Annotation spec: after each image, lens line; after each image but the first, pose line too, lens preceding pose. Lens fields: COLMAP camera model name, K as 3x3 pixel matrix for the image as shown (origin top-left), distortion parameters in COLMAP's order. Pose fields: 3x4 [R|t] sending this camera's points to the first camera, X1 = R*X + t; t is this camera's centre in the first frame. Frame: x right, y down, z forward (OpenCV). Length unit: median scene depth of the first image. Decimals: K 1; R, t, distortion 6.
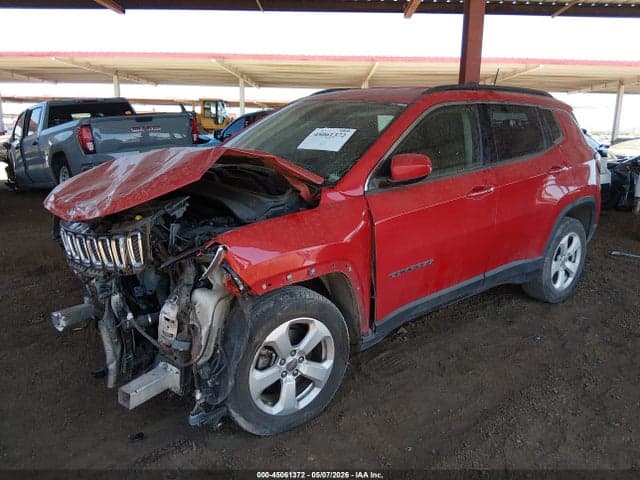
lens RADIAL K [[486.3, 0, 321.5], [0, 486.3, 237.6], [0, 0, 1]] dist [0.105512, -0.161066]
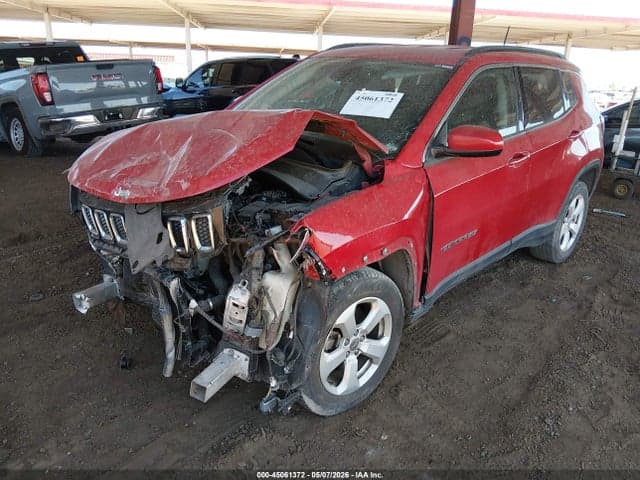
lens RADIAL K [[486.3, 0, 321.5], [0, 486.3, 237.6], [0, 0, 1]] dist [0.105512, -0.161066]
pose [[0.993552, -0.018650, 0.111835, -0.227223], [0.007220, 0.994784, 0.101750, -0.049975], [-0.113149, -0.100286, 0.988504, 0.066024]]
